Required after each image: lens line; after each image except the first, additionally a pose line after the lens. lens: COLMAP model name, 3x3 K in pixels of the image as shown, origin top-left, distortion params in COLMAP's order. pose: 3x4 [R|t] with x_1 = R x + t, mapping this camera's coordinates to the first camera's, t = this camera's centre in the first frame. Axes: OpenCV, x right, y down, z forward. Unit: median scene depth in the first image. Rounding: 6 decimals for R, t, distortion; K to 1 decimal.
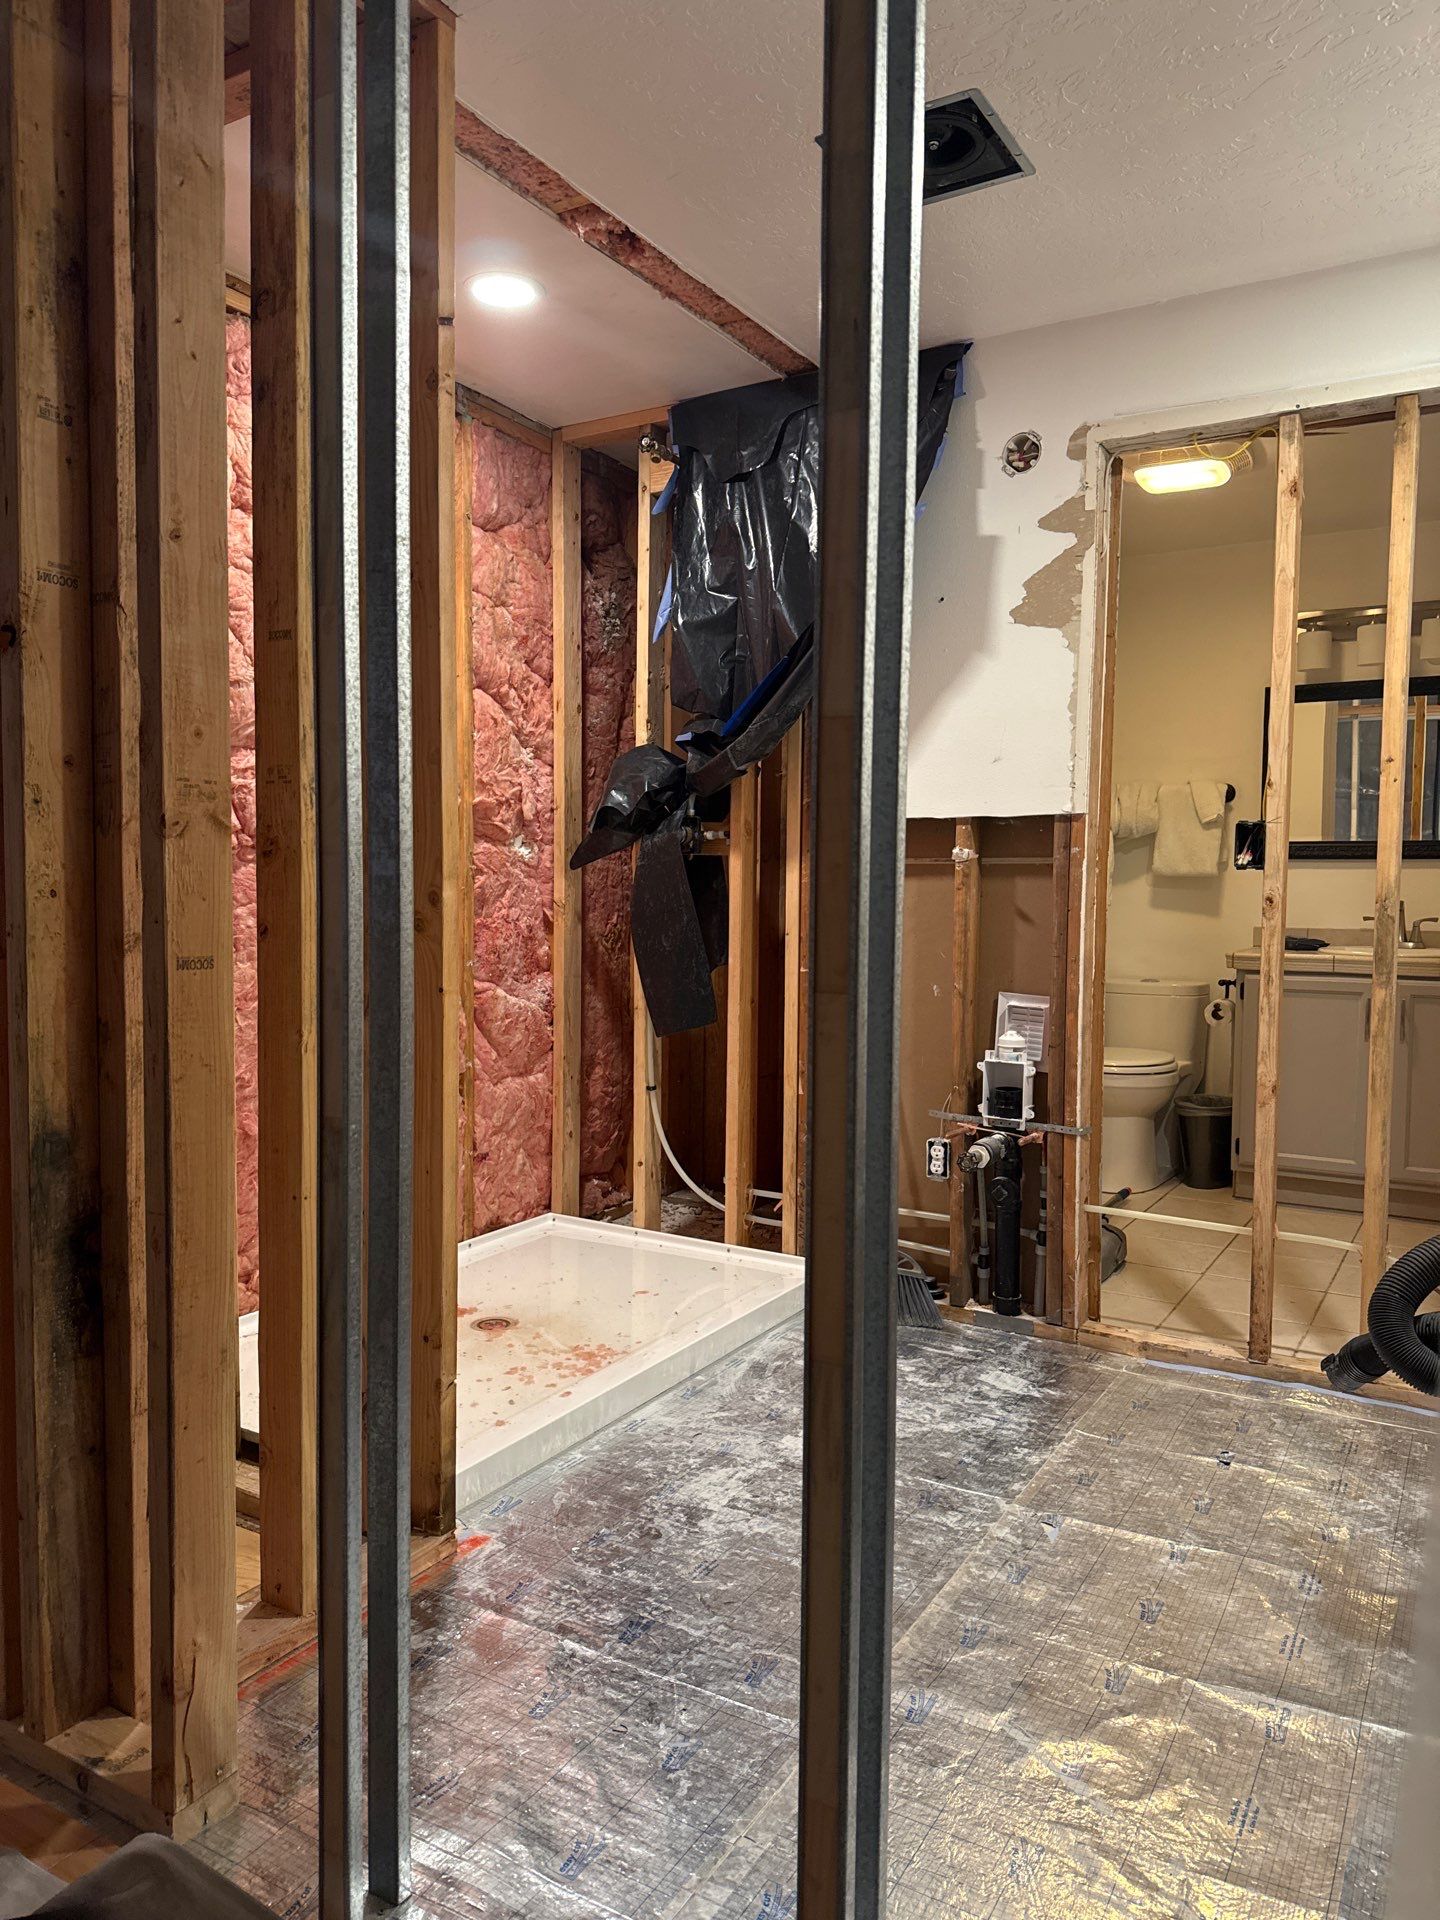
lens RADIAL K [[1358.3, 0, 715.1], [0, 1358.3, 967.9], [0, 0, 1]] dist [0.153699, -0.290888]
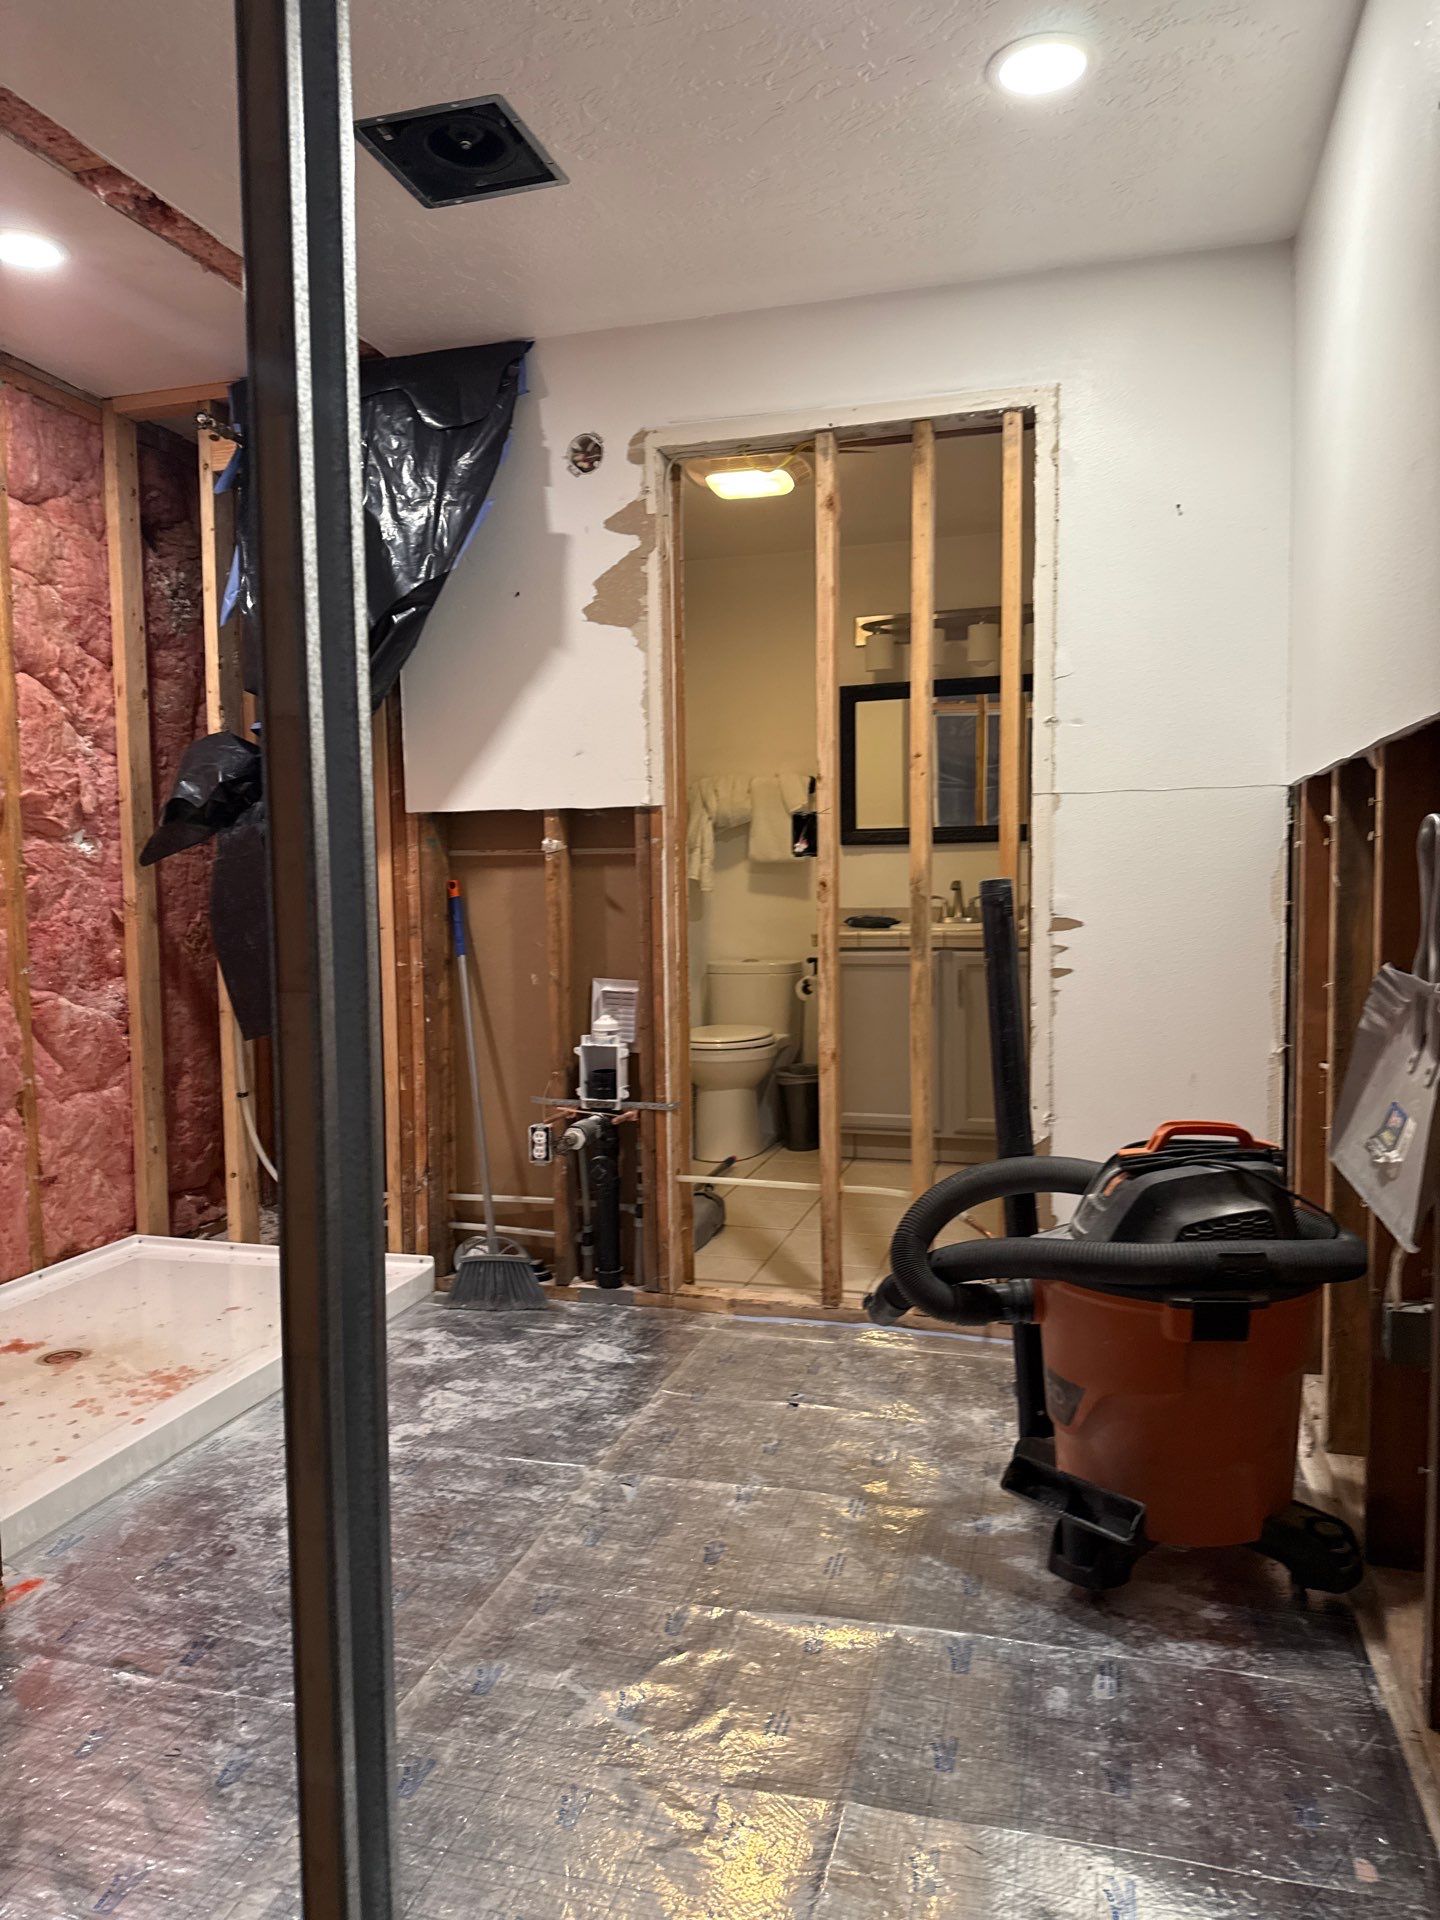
lens RADIAL K [[1353.2, 0, 709.1], [0, 1353.2, 969.9], [0, 0, 1]] dist [0.186886, -0.379358]
pose [[0.967421, -0.040452, 0.249921, 0.037106], [0.038005, 0.999171, 0.014612, -0.000300], [-0.250305, -0.004638, 0.968156, -0.016707]]
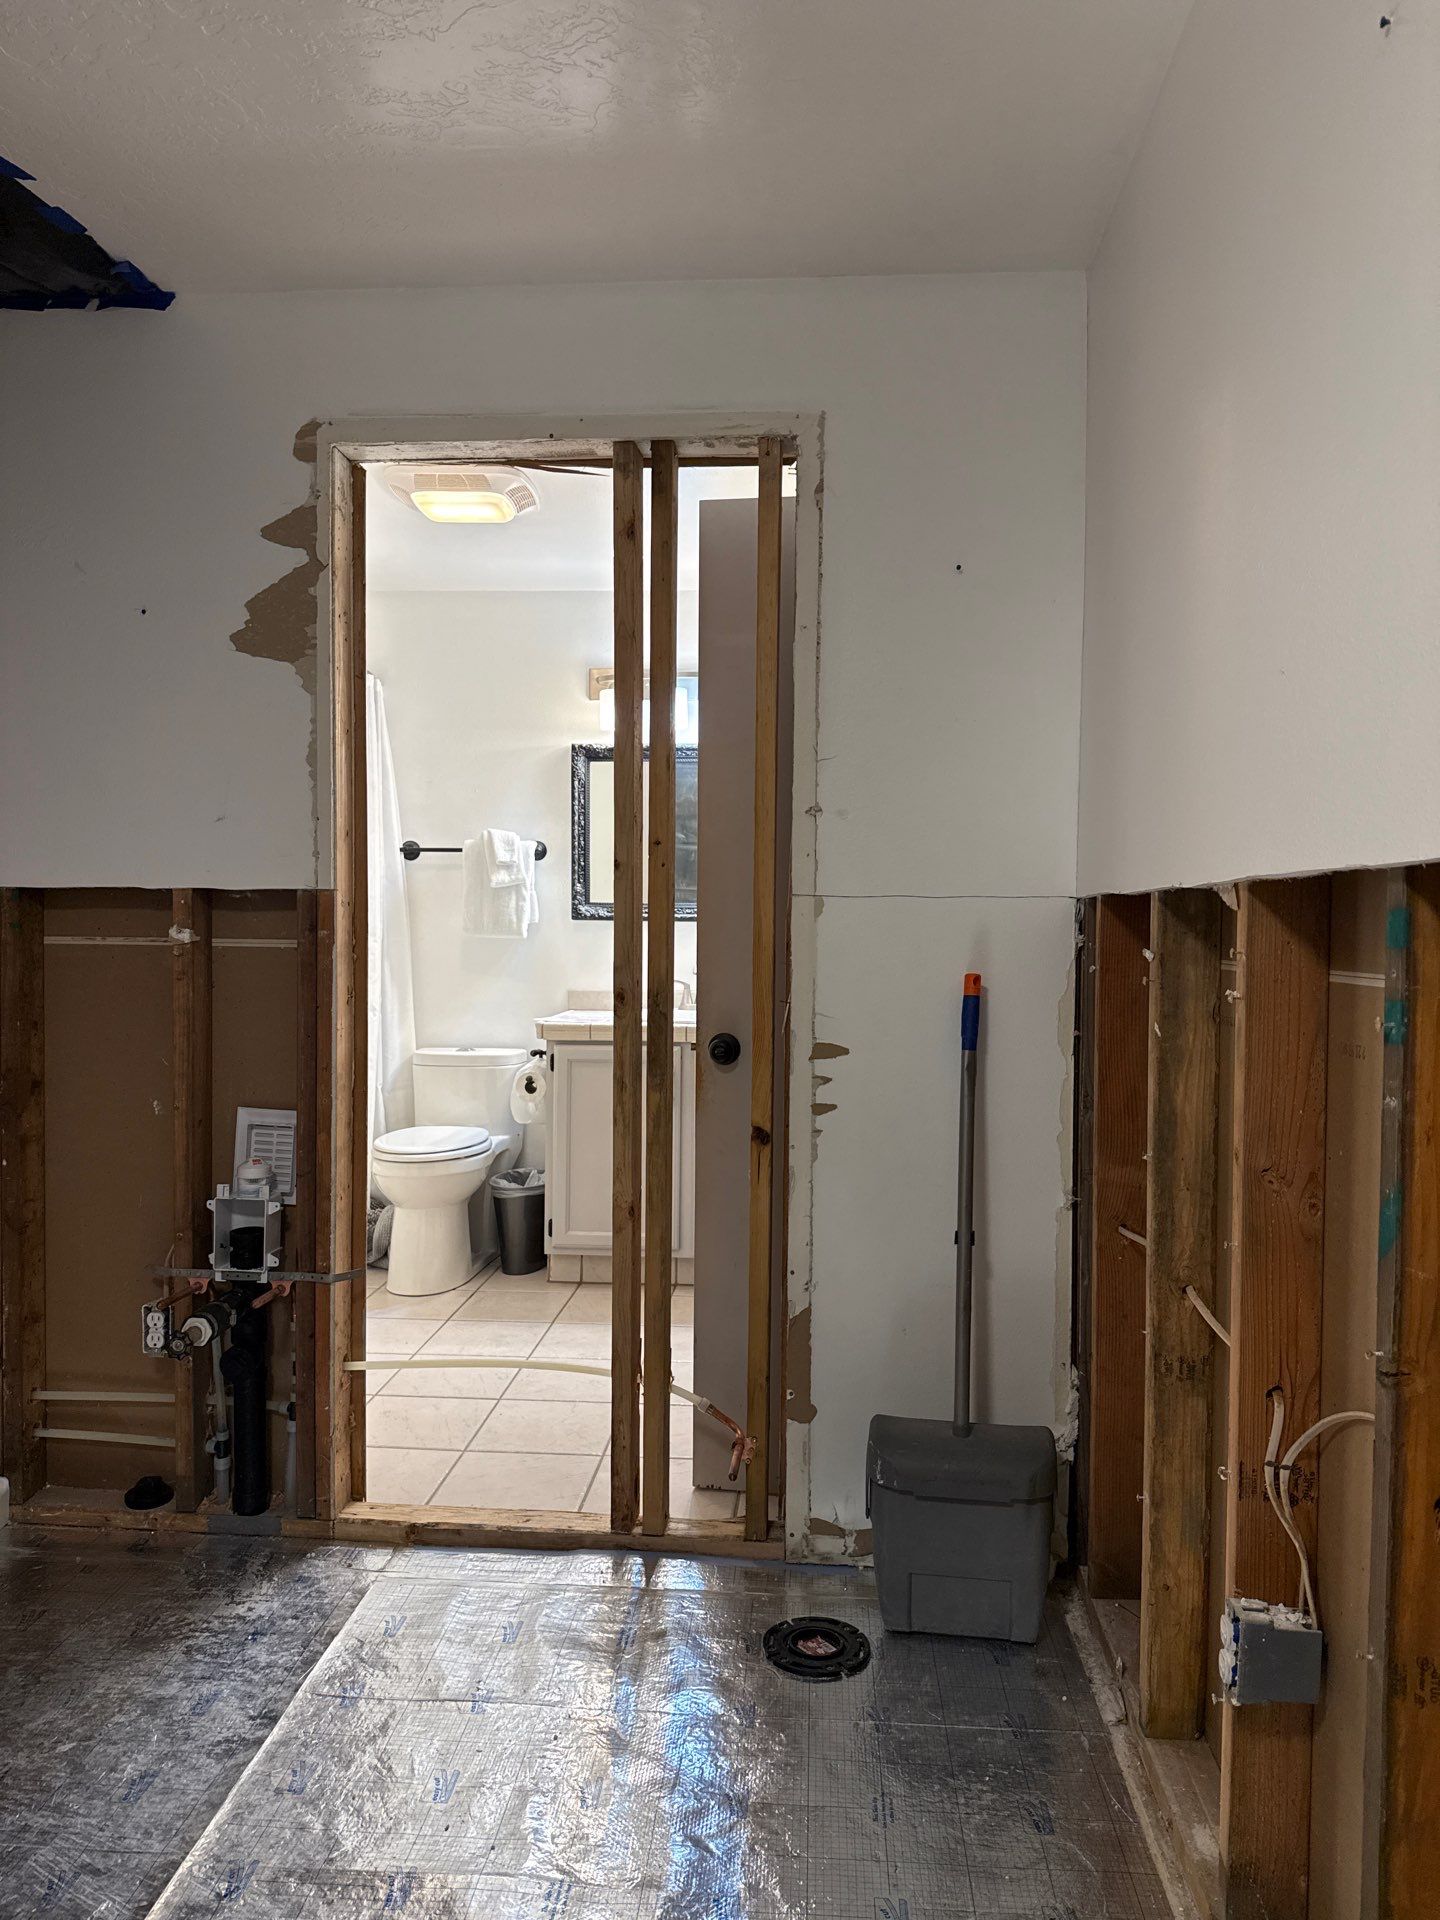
lens RADIAL K [[1354.7, 0, 751.0], [0, 1354.7, 969.8], [0, 0, 1]] dist [0.056910, -0.100599]
pose [[0.888242, -0.015510, 0.459115, 0.112796], [0.026180, 0.999515, -0.016886, -0.042346], [-0.458630, 0.027018, 0.888217, 0.157473]]
